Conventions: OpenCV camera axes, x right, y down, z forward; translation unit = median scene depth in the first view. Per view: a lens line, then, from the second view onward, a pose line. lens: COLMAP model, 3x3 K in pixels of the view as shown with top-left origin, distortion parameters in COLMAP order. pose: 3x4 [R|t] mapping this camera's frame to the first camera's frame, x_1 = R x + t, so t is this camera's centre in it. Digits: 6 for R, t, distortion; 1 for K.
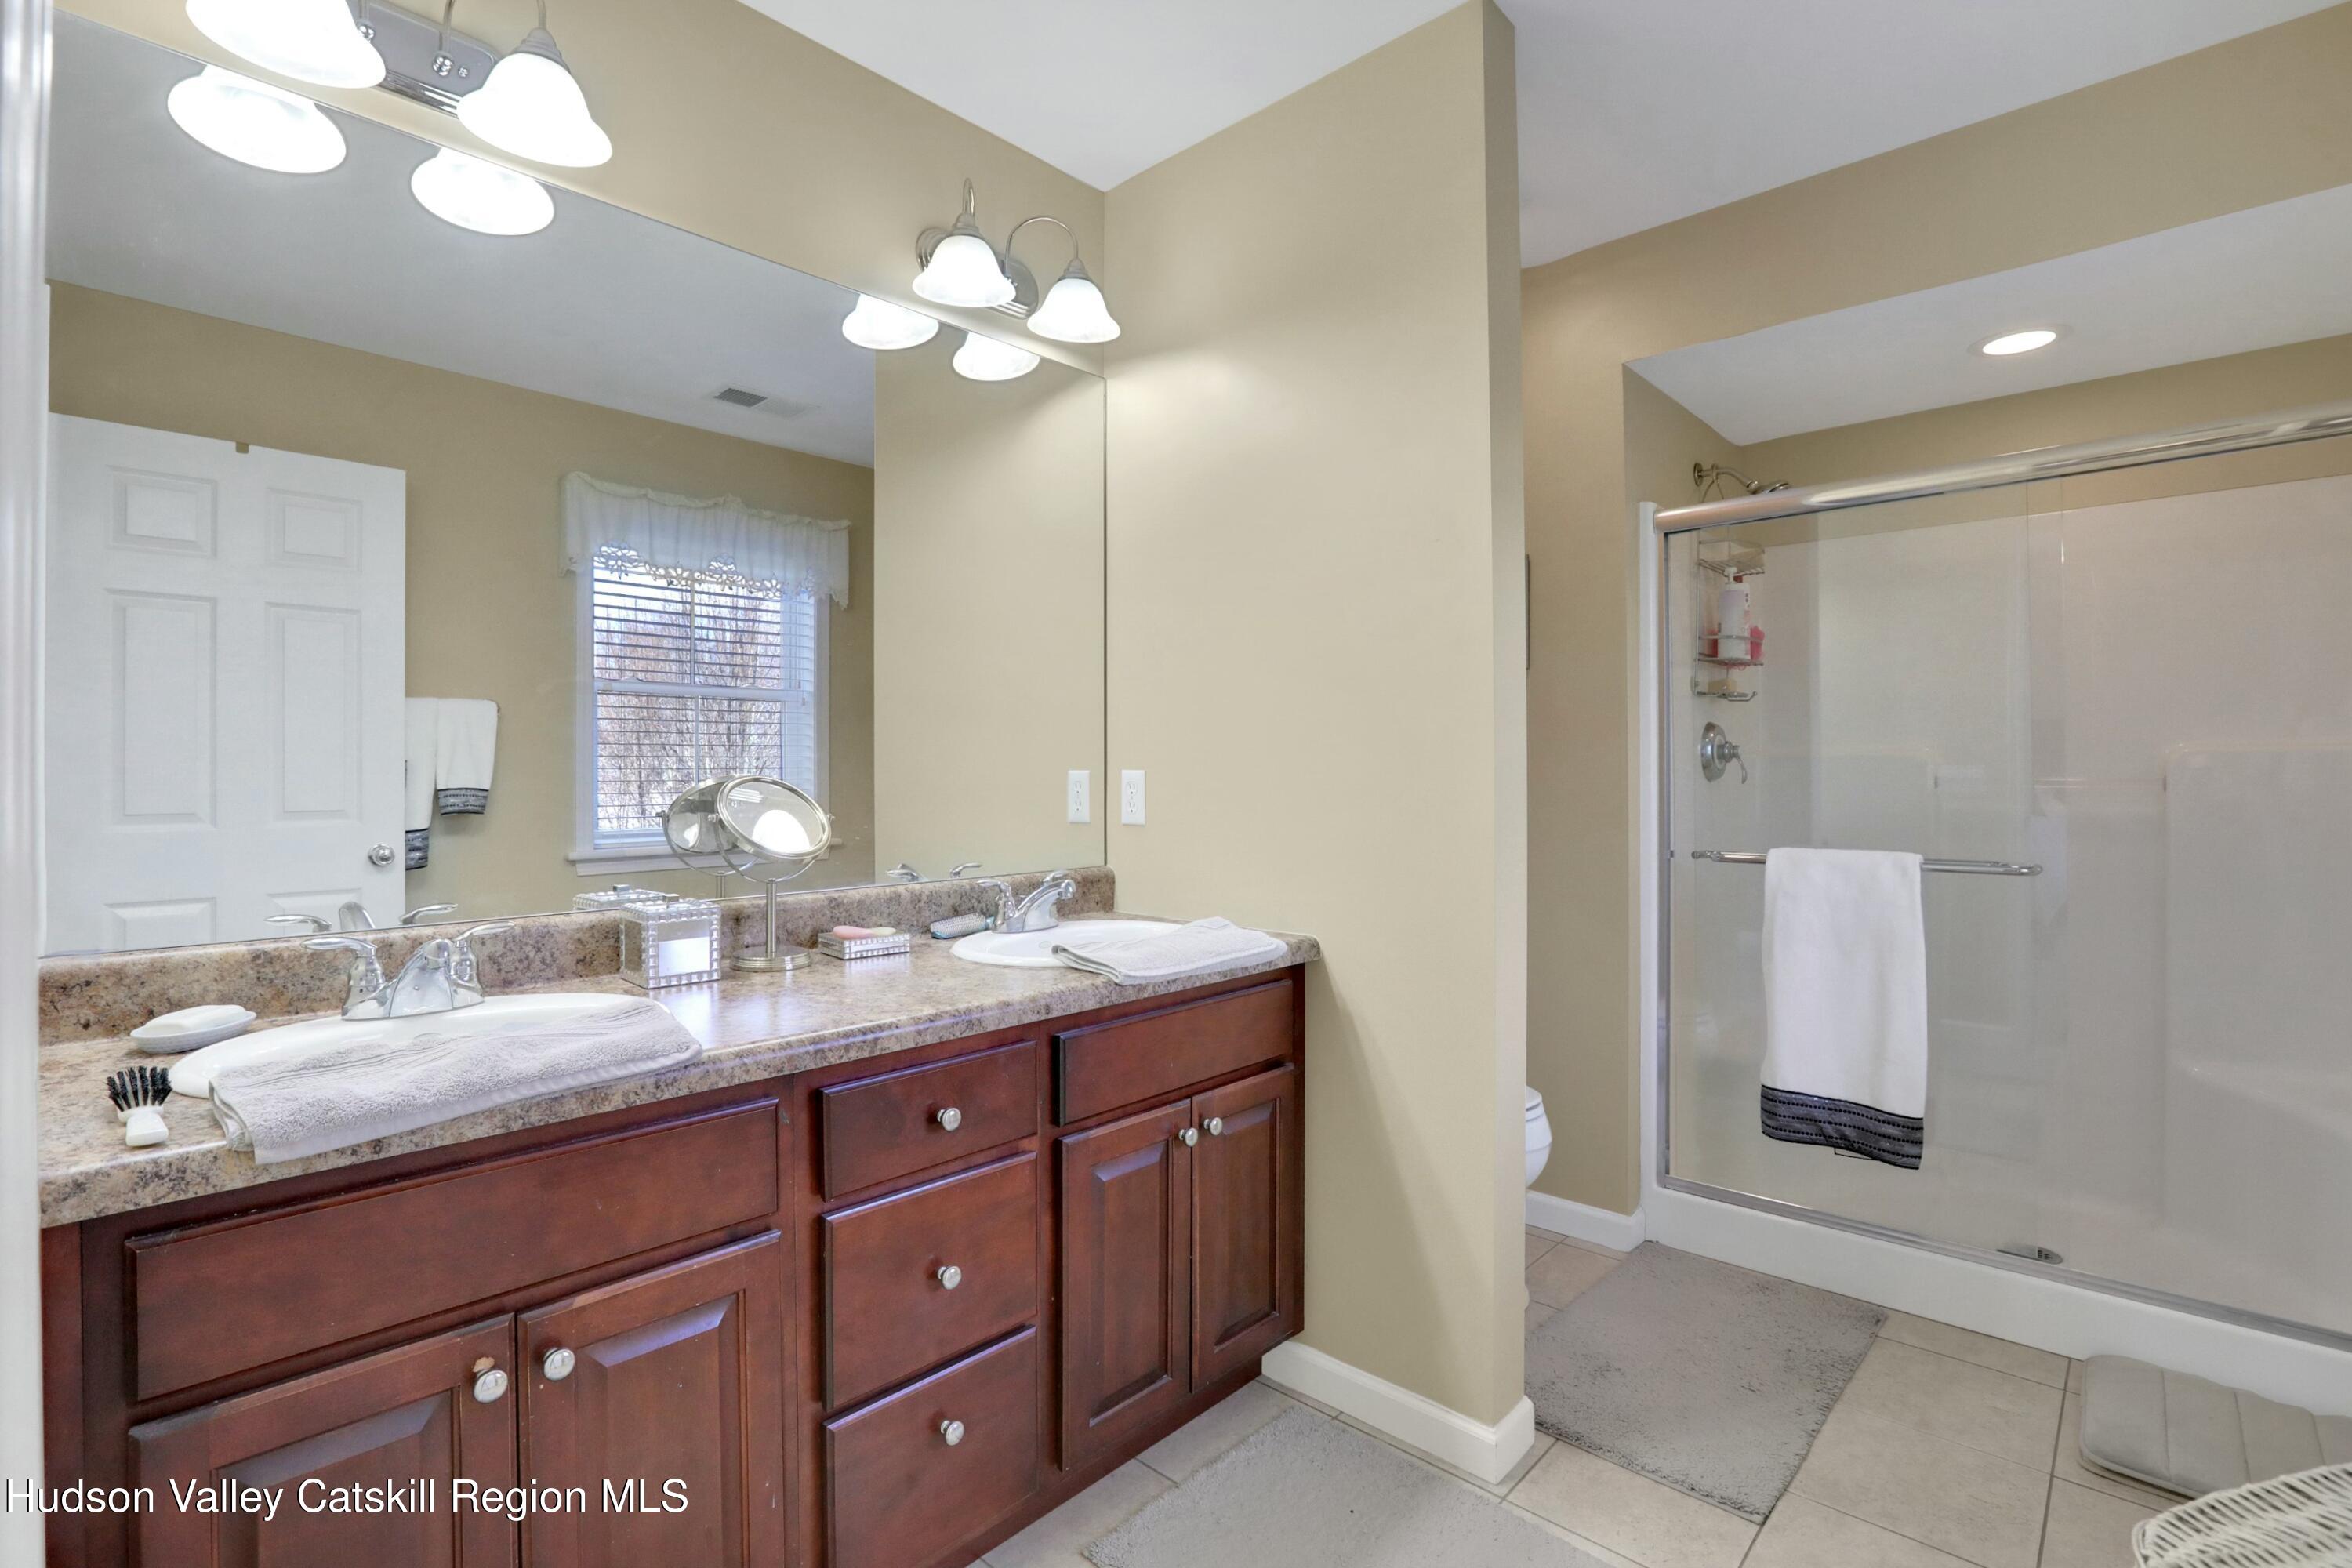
lens RADIAL K [[1114.3, 0, 1155.7], [0, 1114.3, 764.4], [0, 0, 1]] dist [-0.047208, 0.021722]
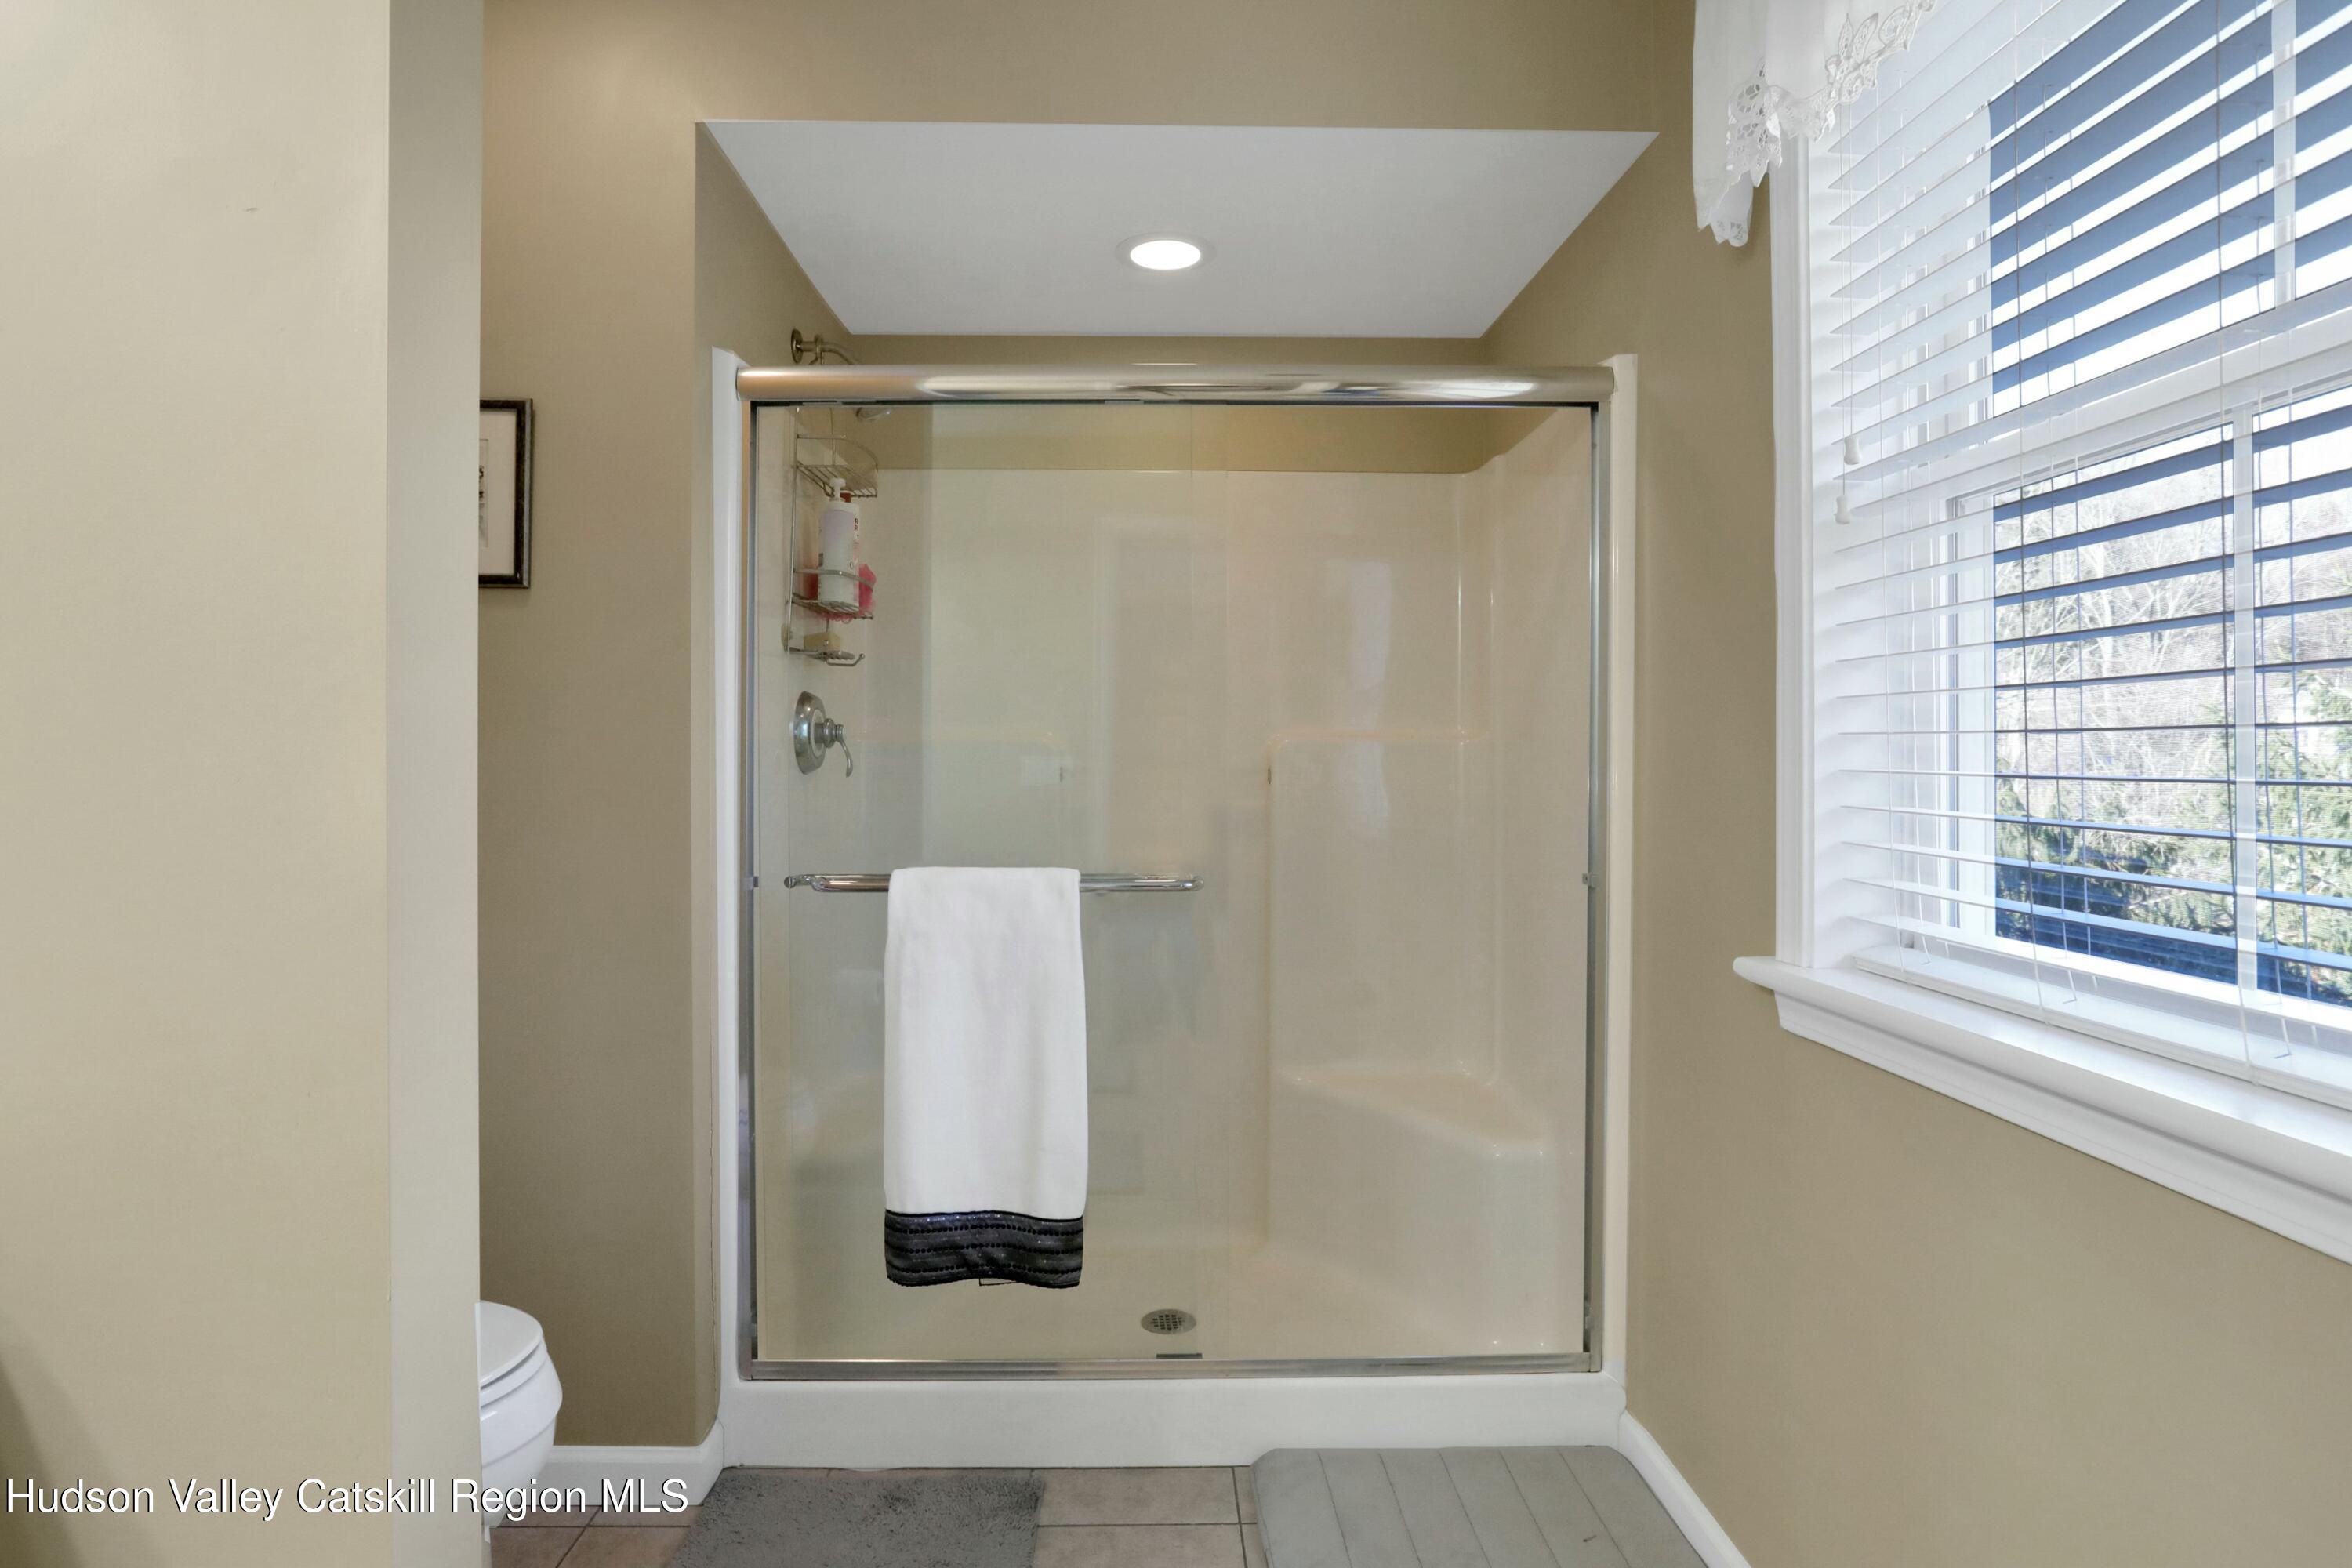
lens RADIAL K [[1114.3, 0, 1155.7], [0, 1114.3, 764.4], [0, 0, 1]] dist [-0.047208, 0.021722]
pose [[0.695537, 0.002482, 0.718486, 0.154382], [-0.008769, 0.999949, 0.005035, 0.003998], [-0.718437, -0.009802, 0.695523, 0.361851]]
